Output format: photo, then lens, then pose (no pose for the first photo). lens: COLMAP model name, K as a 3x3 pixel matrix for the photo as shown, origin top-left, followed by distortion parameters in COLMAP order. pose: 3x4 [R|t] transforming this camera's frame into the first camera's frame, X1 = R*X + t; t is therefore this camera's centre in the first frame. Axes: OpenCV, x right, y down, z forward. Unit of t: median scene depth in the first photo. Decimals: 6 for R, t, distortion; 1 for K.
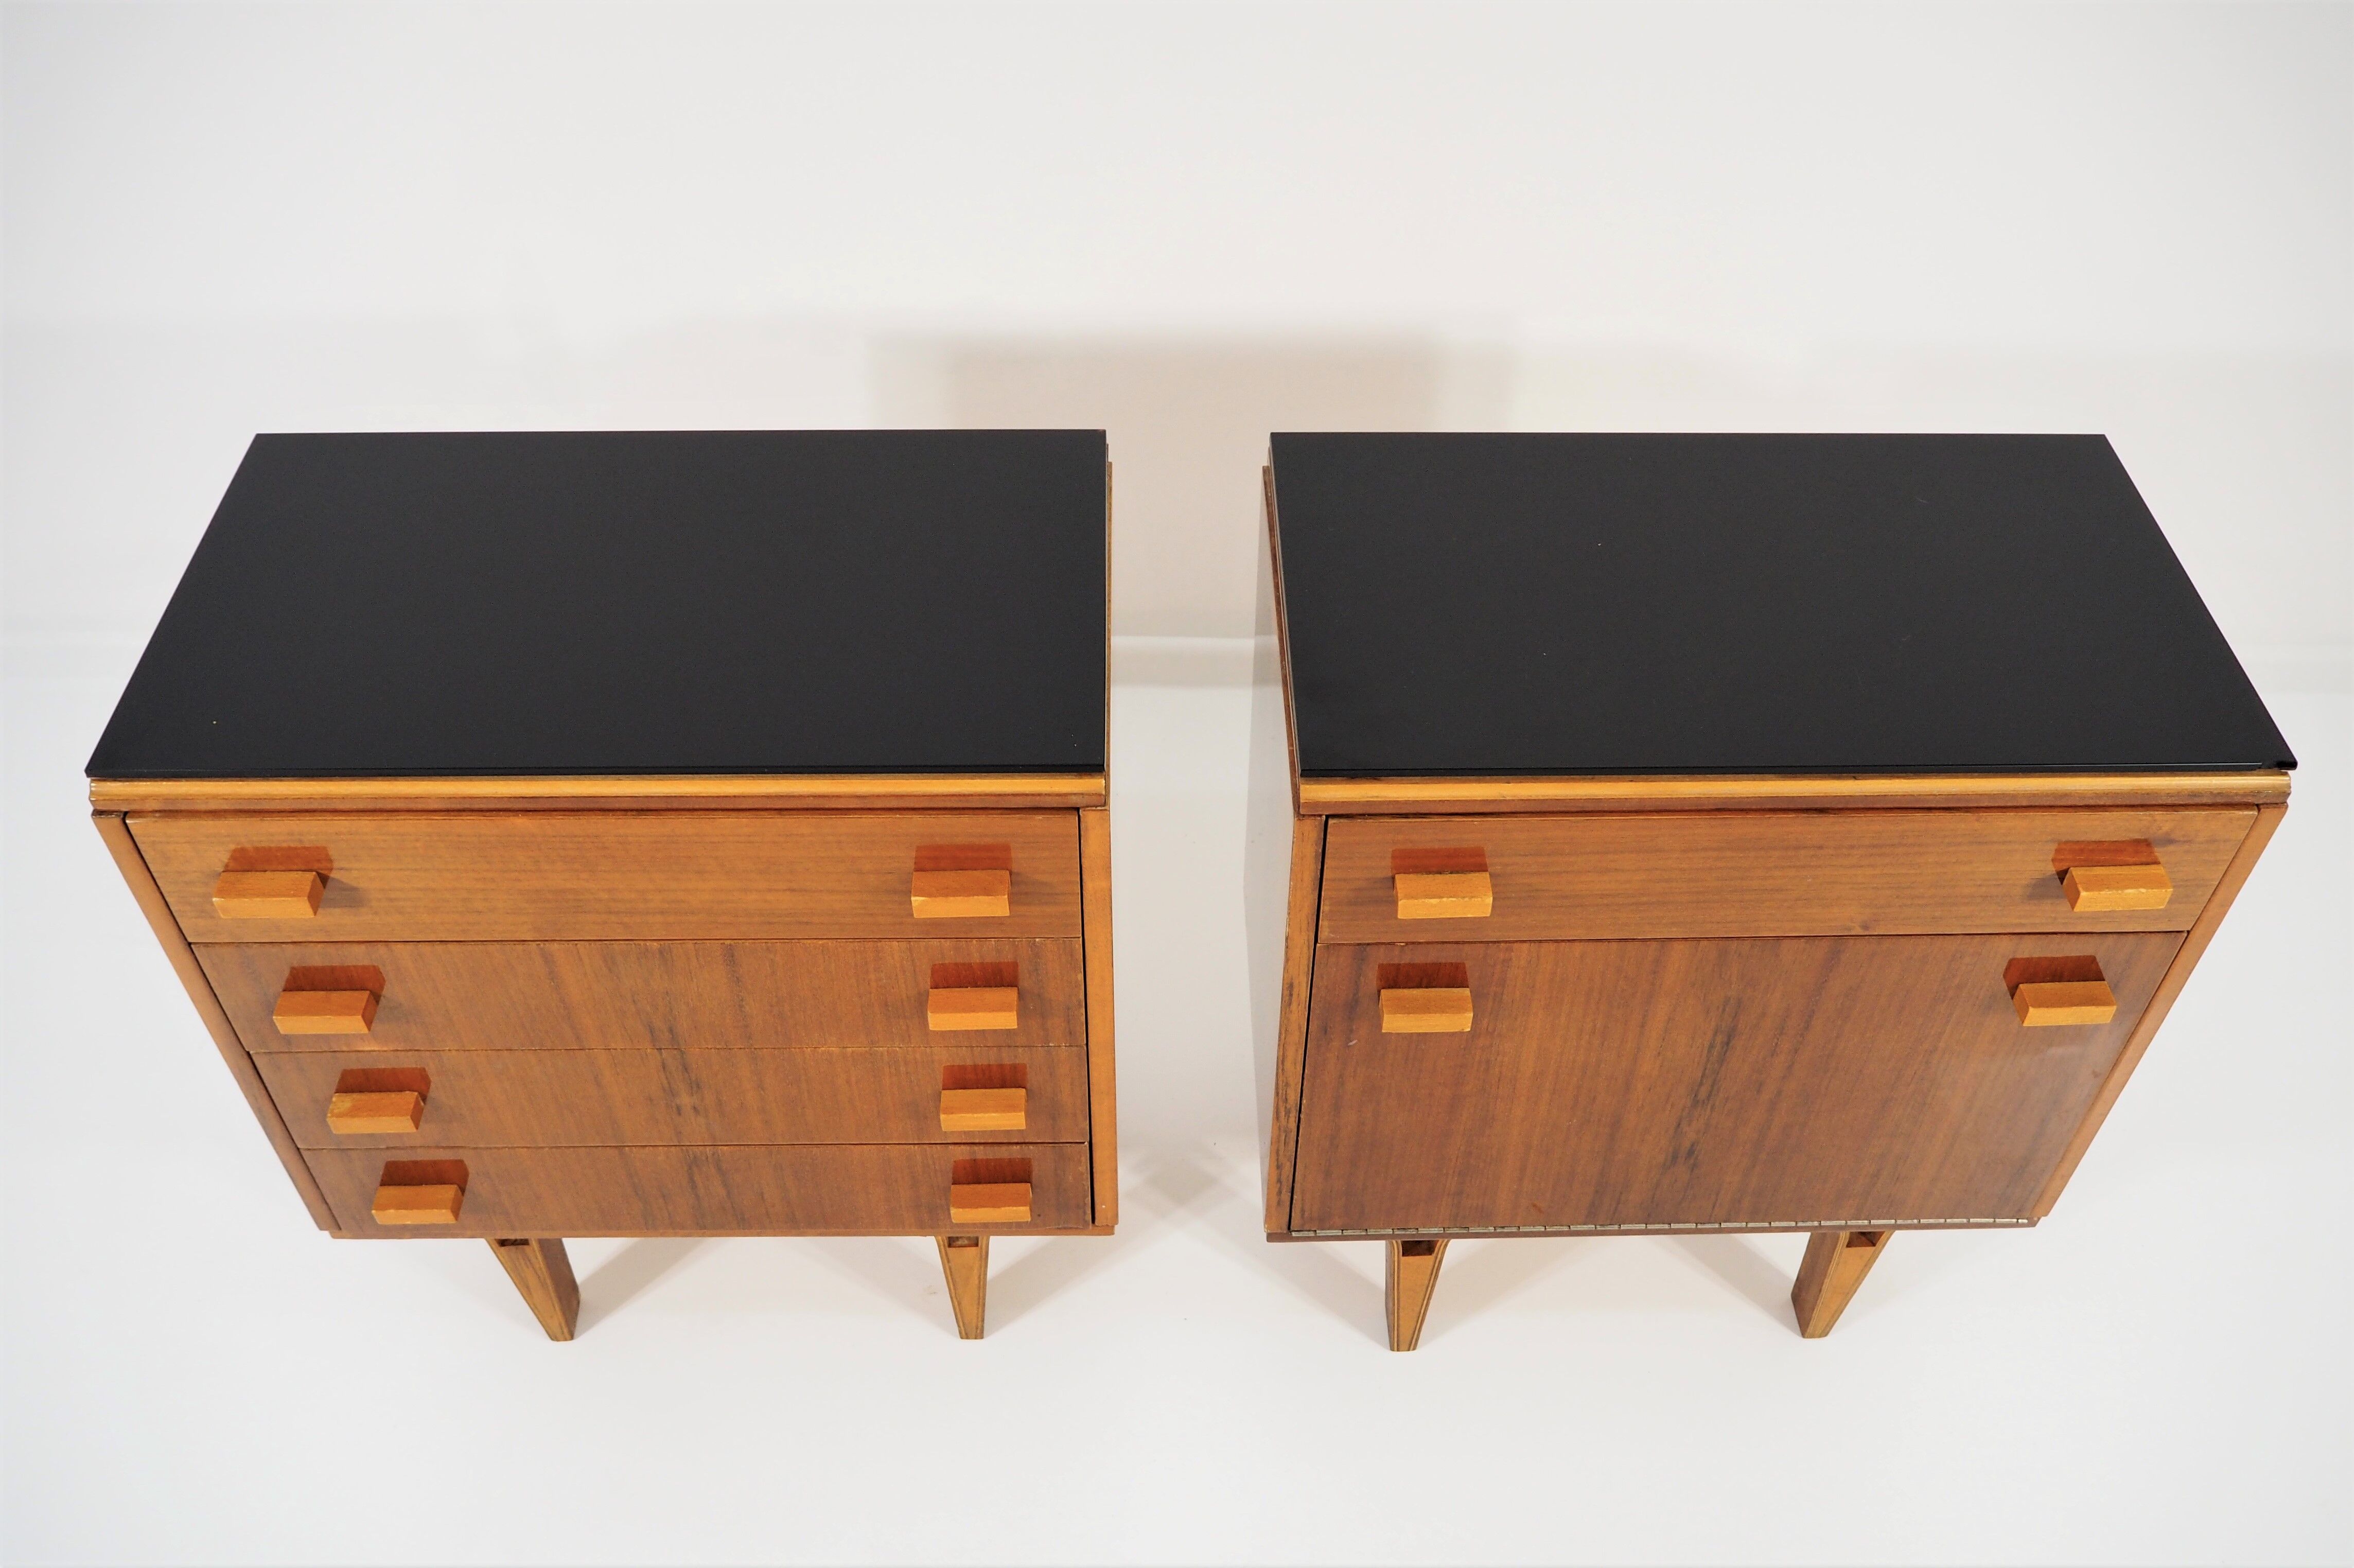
lens RADIAL K [[1883.7, 0, 1160.2], [0, 1883.7, 781.7], [0, 0, 1]] dist [-0.019896, 0.007003]
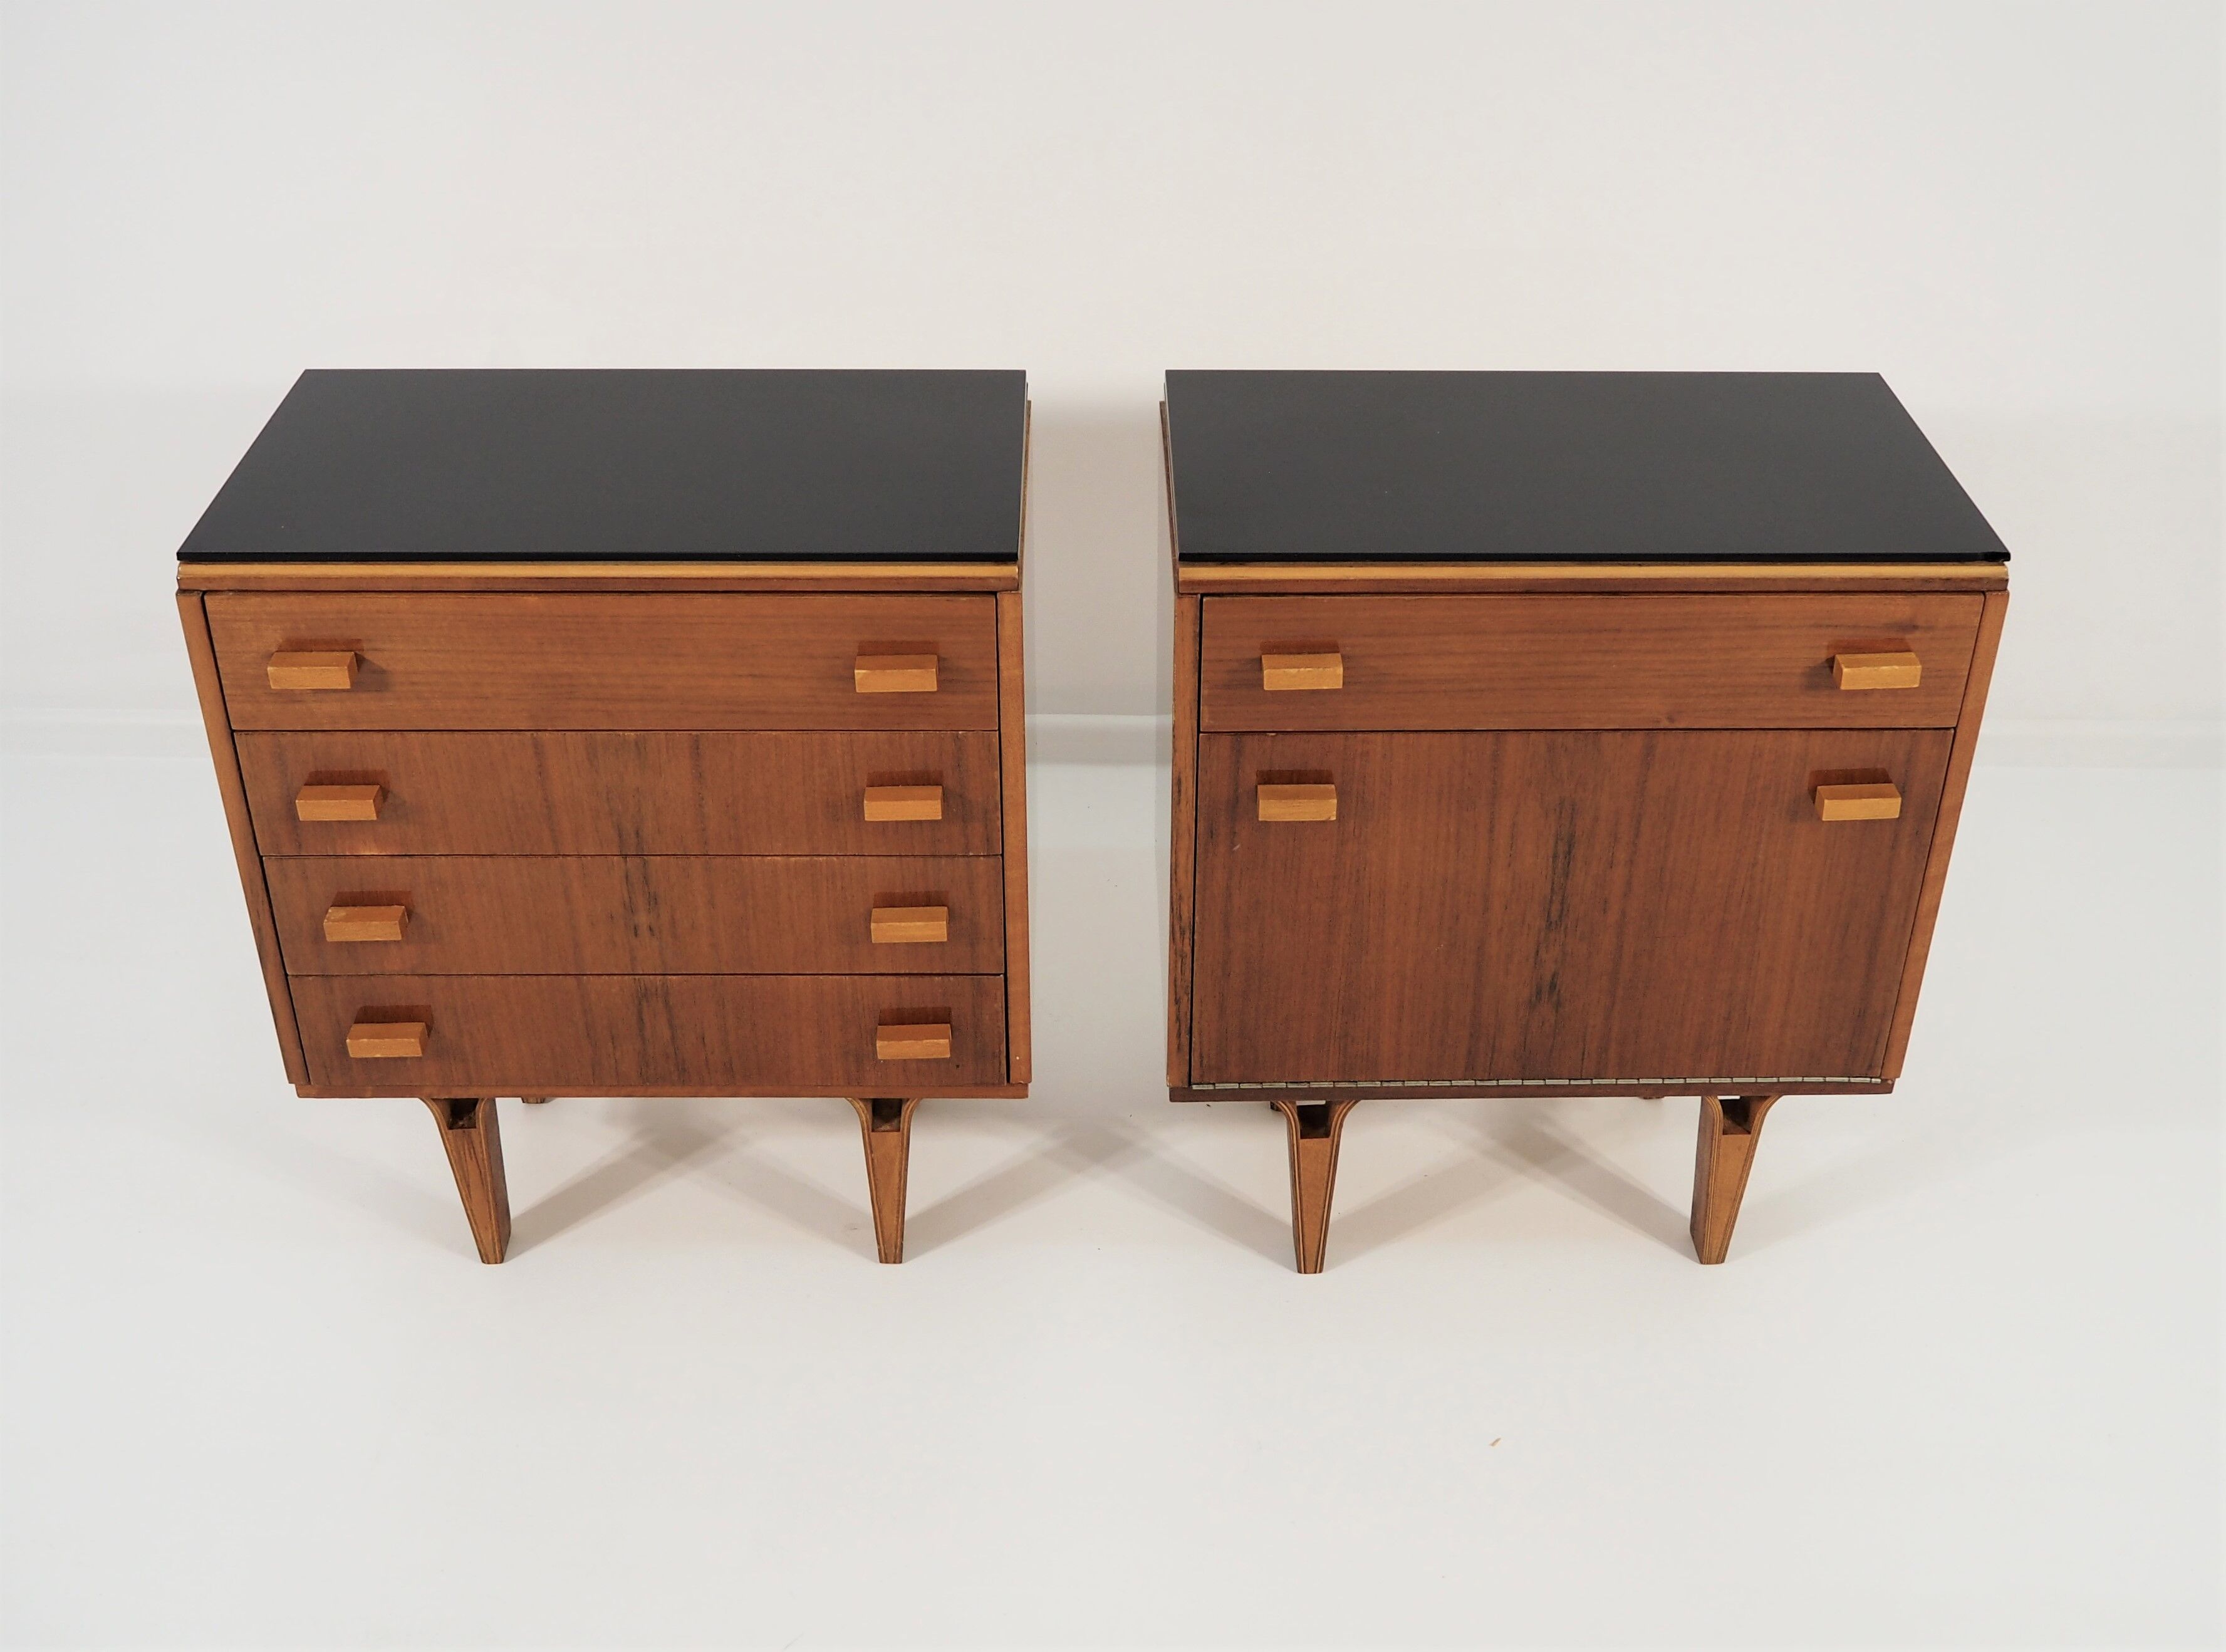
lens RADIAL K [[2242.7, 0, 1106.5], [0, 2242.7, 754.5], [0, 0, 1]] dist [-0.007054, 0.000000]
pose [[0.999985, 0.000401, -0.005440, 0.032266], [-0.001661, 0.972329, -0.233611, 0.413222], [0.005195, 0.233617, 0.972315, -0.339340]]
